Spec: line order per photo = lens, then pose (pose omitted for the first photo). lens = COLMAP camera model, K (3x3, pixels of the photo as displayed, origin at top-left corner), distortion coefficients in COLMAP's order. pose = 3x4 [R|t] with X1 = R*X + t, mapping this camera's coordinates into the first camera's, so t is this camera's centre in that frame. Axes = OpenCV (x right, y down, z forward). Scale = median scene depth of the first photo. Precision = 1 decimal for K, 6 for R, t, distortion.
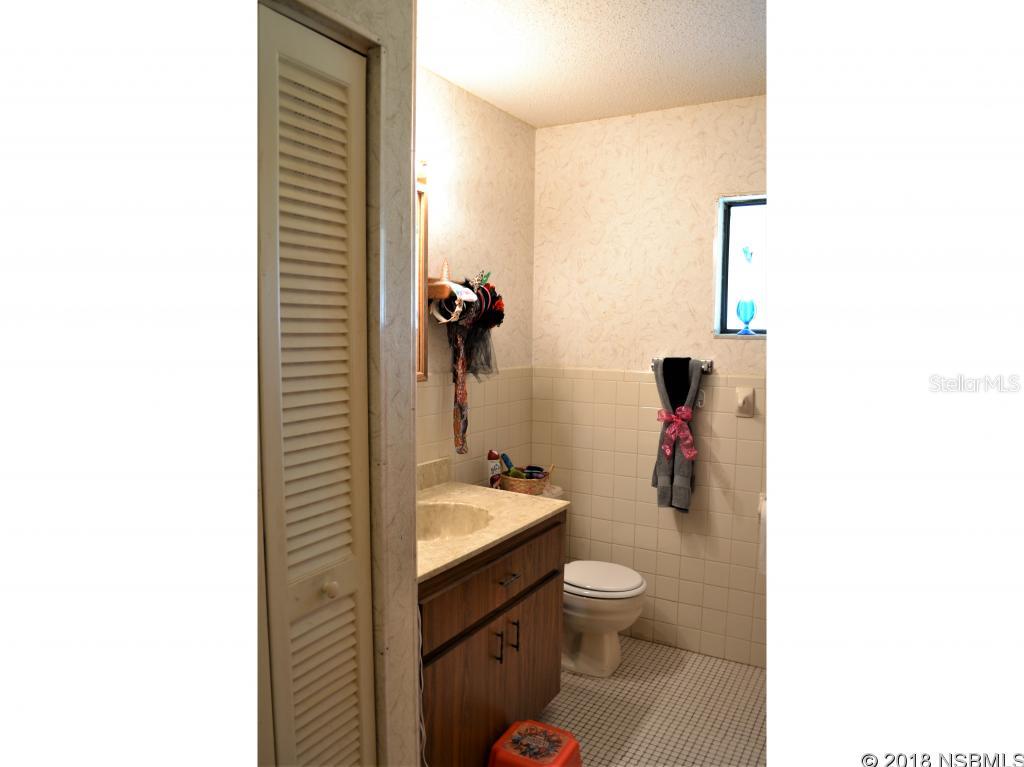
lens RADIAL K [[651.7, 0, 512.3], [0, 651.7, 385.0], [0, 0, 1]] dist [-0.084041, 0.002230]
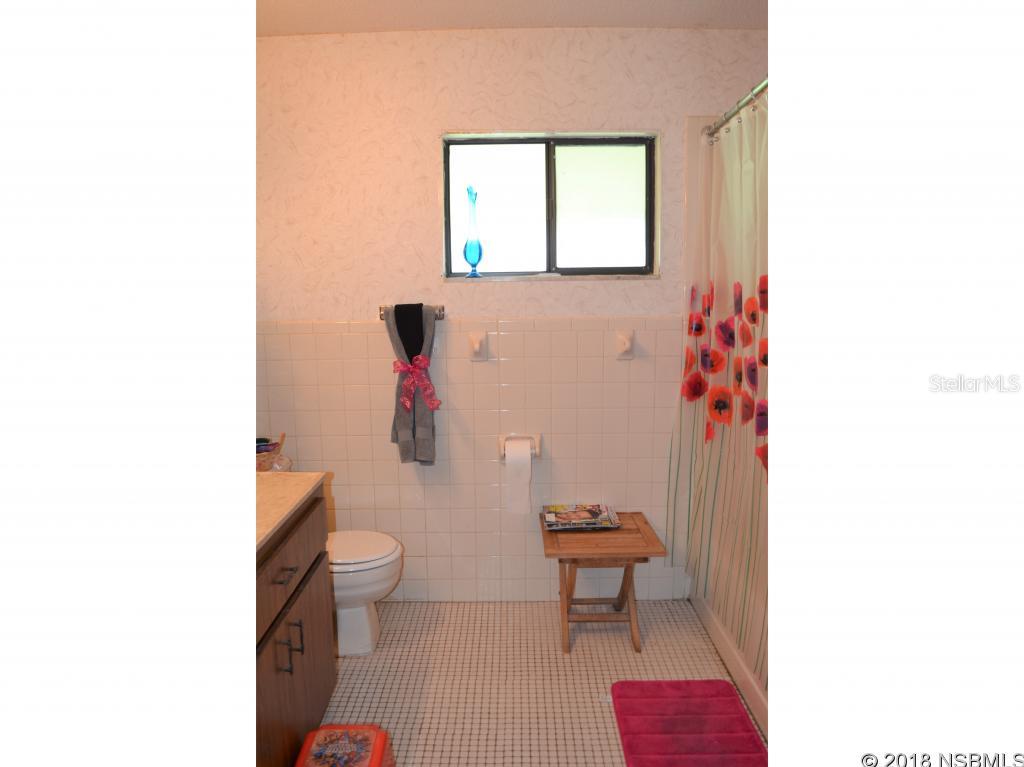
lens RADIAL K [[651.7, 0, 511.9], [0, 651.7, 384.5], [0, 0, 1]] dist [-0.084041, 0.002230]
pose [[0.861698, -0.100768, 0.497315, -0.097513], [0.064648, 0.993898, 0.089372, -0.000529], [-0.503287, -0.044862, 0.862954, 0.104317]]
